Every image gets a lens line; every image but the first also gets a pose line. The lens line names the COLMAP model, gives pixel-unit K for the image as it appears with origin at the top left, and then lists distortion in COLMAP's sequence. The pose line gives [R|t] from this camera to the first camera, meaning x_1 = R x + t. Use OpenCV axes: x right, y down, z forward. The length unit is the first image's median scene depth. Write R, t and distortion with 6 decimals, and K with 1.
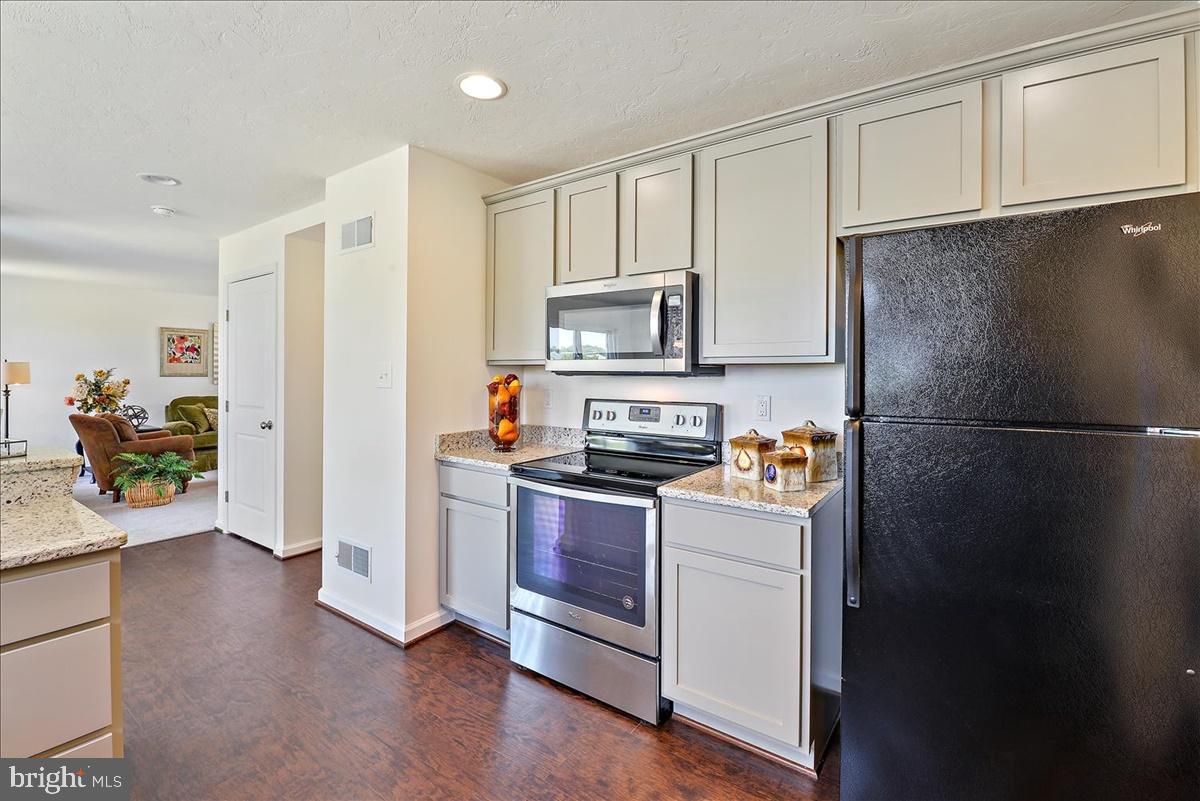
lens RADIAL K [[523.5, 0, 588.8], [0, 523.5, 376.7], [0, 0, 1]] dist [-0.006697, -0.004817]
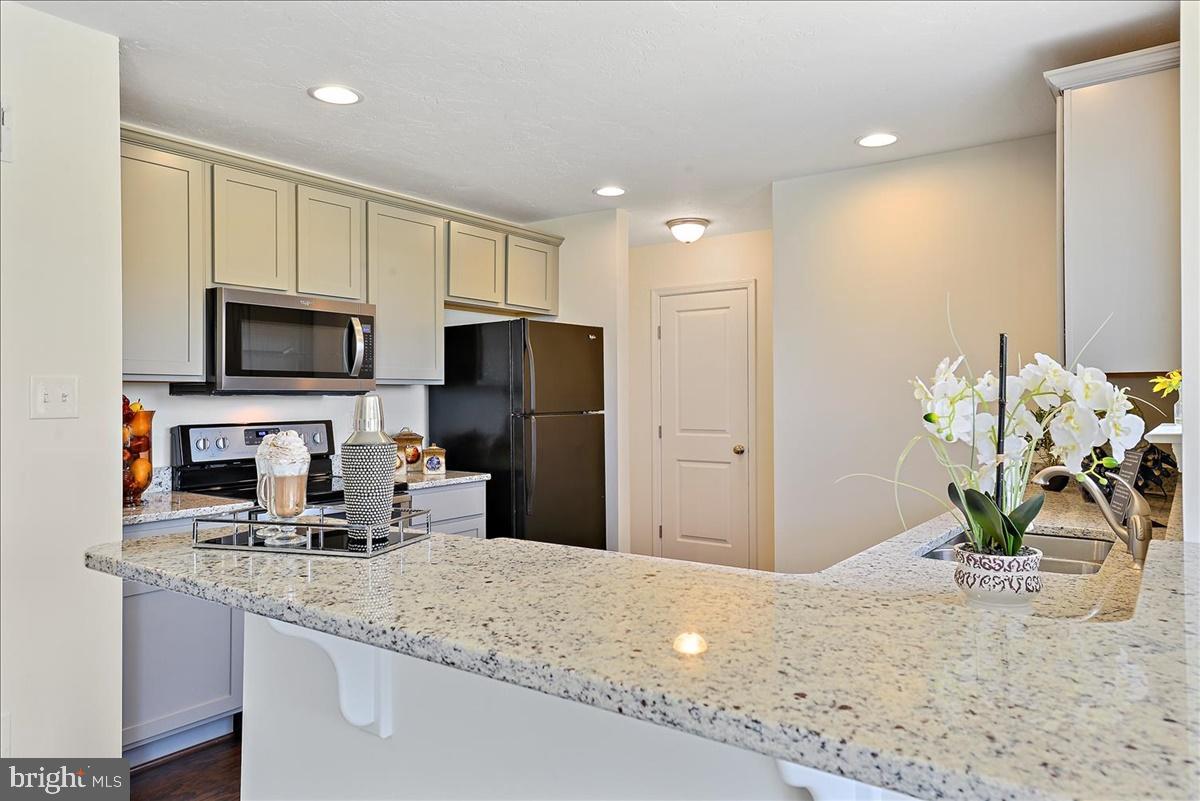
lens RADIAL K [[815.7, 0, 601.3], [0, 815.7, 398.0], [0, 0, 1]] dist [0.002321, 0.000328]
pose [[0.007294, -0.008597, 0.999936, -0.540638], [0.010606, 0.999907, 0.008519, -0.001083], [-0.999917, 0.010543, 0.007385, 0.159336]]
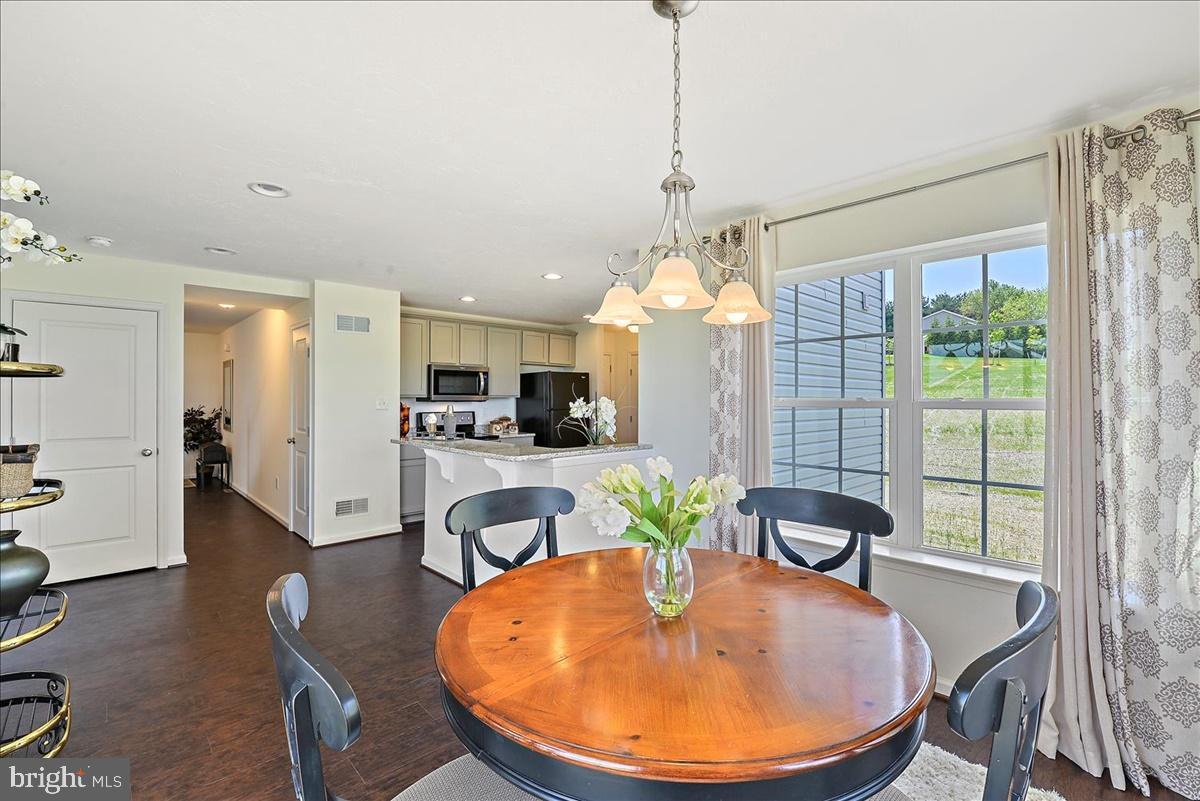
lens RADIAL K [[523.5, 0, 590.1], [0, 523.5, 397.2], [0, 0, 1]] dist [-0.006697, -0.004817]
pose [[0.199124, -0.002533, 0.979971, -0.891107], [0.008320, 0.999965, 0.000894, -0.008034], [-0.979939, 0.007976, 0.199138, -0.061956]]
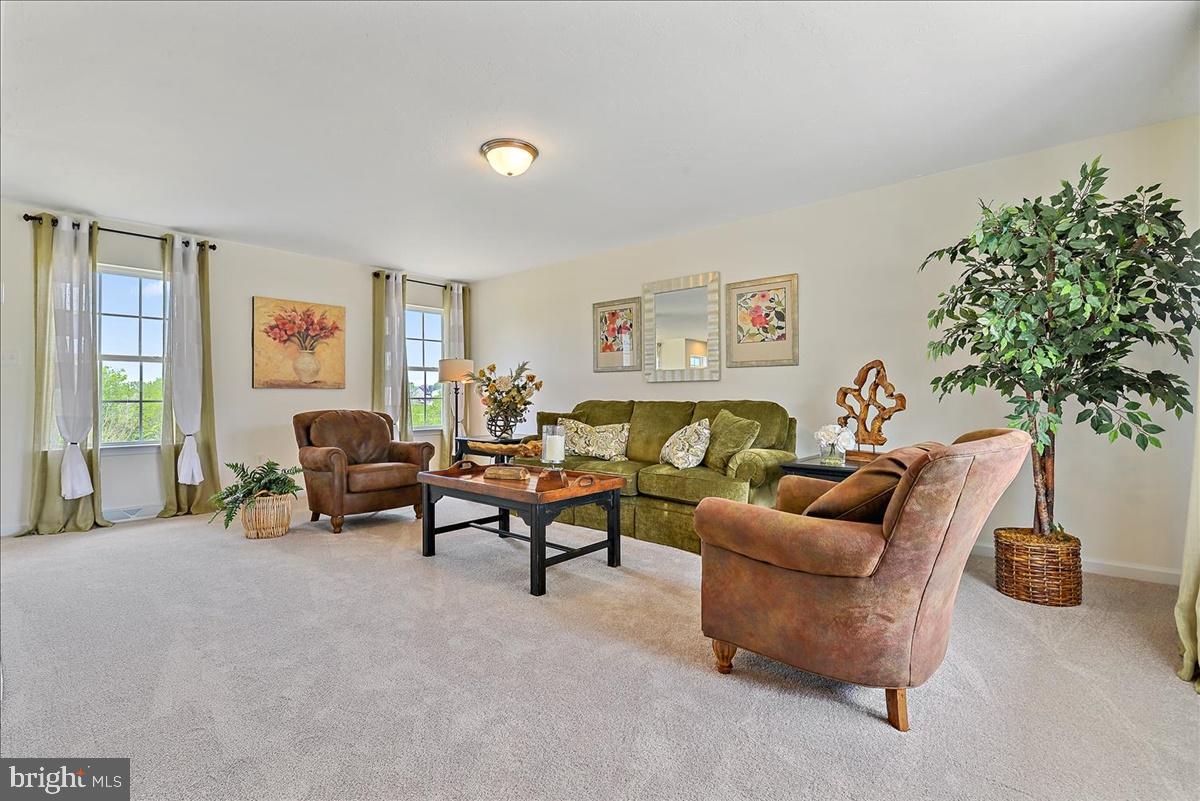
lens RADIAL K [[544.6, 0, 589.5], [0, 544.6, 394.2], [0, 0, 1]] dist [-0.009186, -0.002634]
pose [[-0.098234, -0.010714, -0.995106, -0.092526], [-0.006634, 0.999927, -0.010111, 0.043897], [0.995141, 0.005608, -0.098298, 1.255161]]
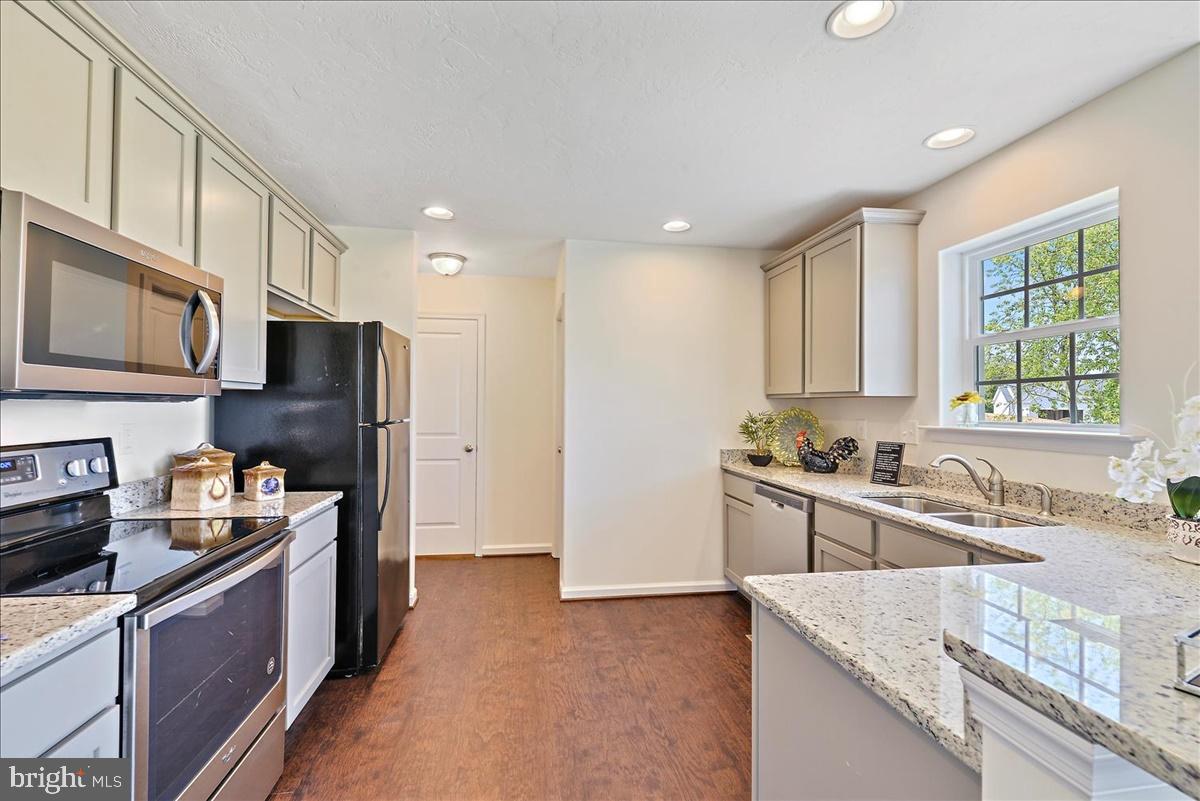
lens RADIAL K [[523.5, 0, 602.8], [0, 523.5, 405.4], [0, 0, 1]] dist [-0.006697, -0.004817]
pose [[-0.701210, -0.012109, 0.712852, -0.284495], [-0.007332, 0.999925, 0.009773, -0.002155], [-0.712917, 0.001627, -0.701247, 0.380099]]
